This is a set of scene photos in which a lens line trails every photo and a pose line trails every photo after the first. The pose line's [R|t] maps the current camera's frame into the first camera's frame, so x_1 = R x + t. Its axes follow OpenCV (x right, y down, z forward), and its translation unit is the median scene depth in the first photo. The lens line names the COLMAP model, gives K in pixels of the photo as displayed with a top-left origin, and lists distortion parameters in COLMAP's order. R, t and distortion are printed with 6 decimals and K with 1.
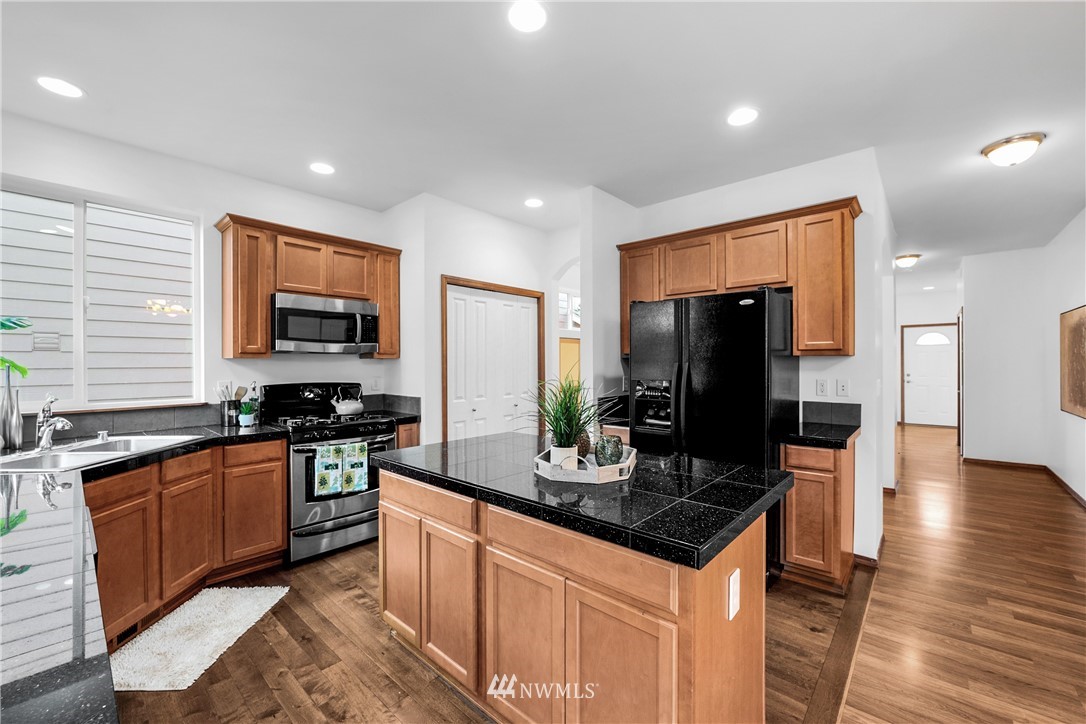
lens RADIAL K [[432.8, 0, 533.2], [0, 432.8, 362.0], [0, 0, 1]] dist [-0.002714, -0.000361]
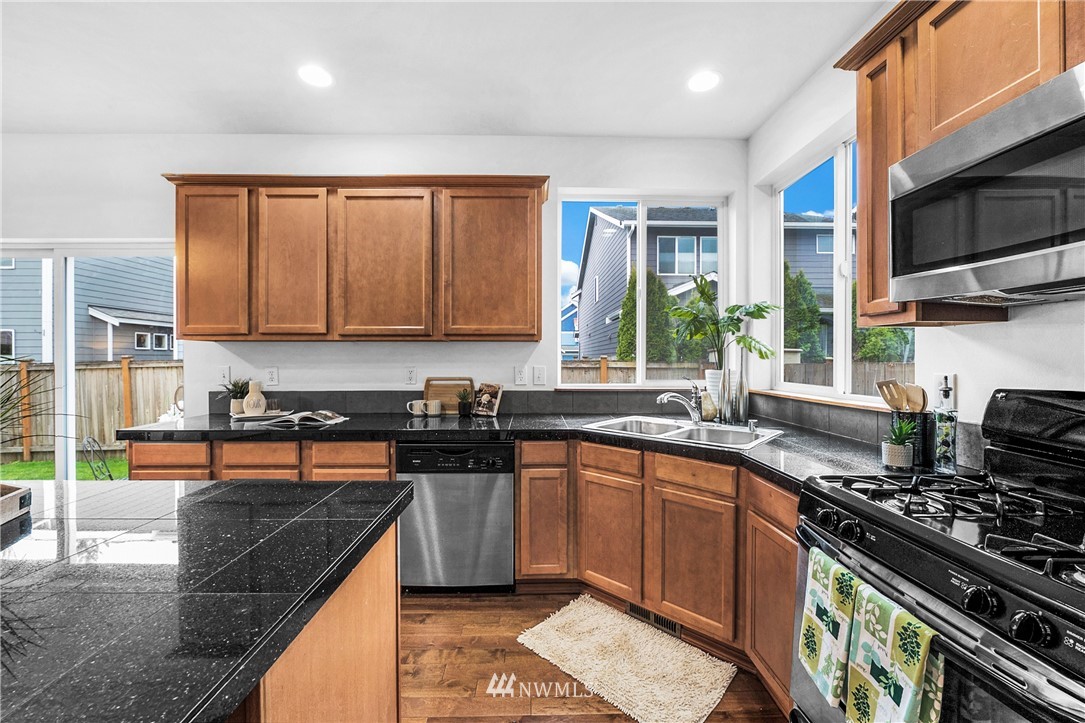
lens RADIAL K [[432.4, 0, 532.7], [0, 432.4, 361.5], [0, 0, 1]] dist [-0.002714, -0.000361]
pose [[-0.725965, 0.007069, -0.687695, -0.042755], [0.003170, 0.999971, 0.006933, 0.023862], [0.687724, 0.002853, -0.725967, 0.963501]]
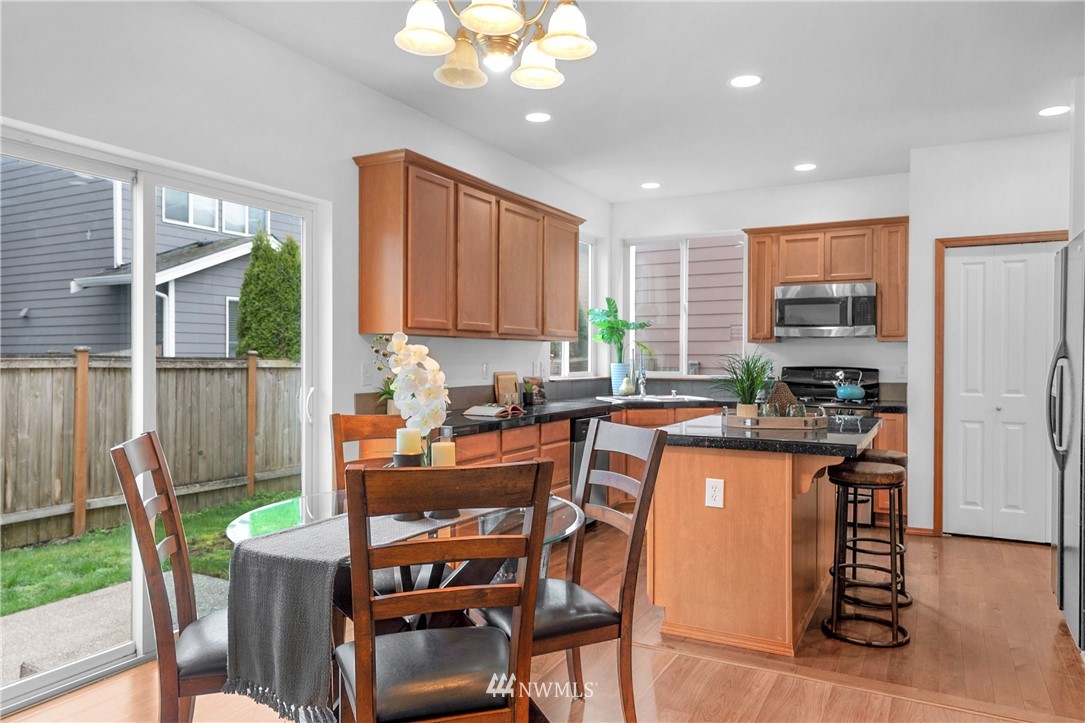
lens RADIAL K [[736.2, 0, 542.5], [0, 736.2, 361.5], [0, 0, 1]] dist [0.041421, -0.002593]
pose [[0.244596, 0.008599, -0.969587, 1.071690], [-0.001677, 0.999963, 0.008445, 0.023513], [0.969624, -0.000440, 0.244601, -0.086375]]
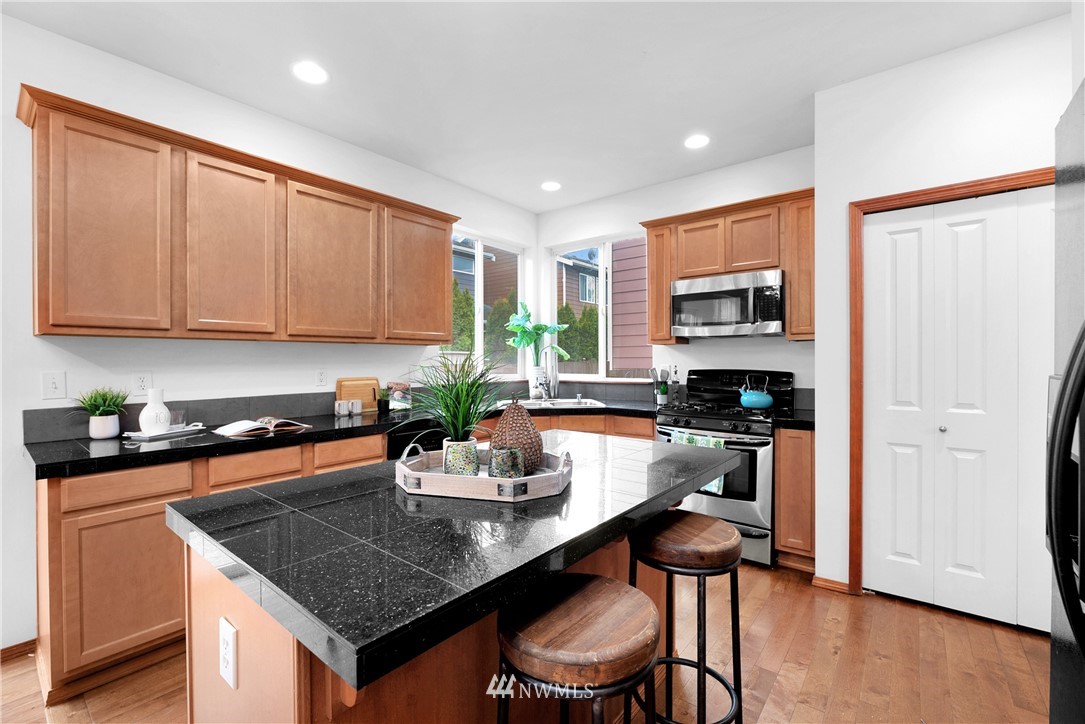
lens RADIAL K [[470.9, 0, 539.1], [0, 470.9, 362.4], [0, 0, 1]] dist [-0.001927, -0.000025]
pose [[0.059957, 0.007067, -0.998176, 0.483859], [0.005875, 0.999955, 0.007433, 0.024115], [0.998184, -0.006310, 0.059913, 0.546487]]
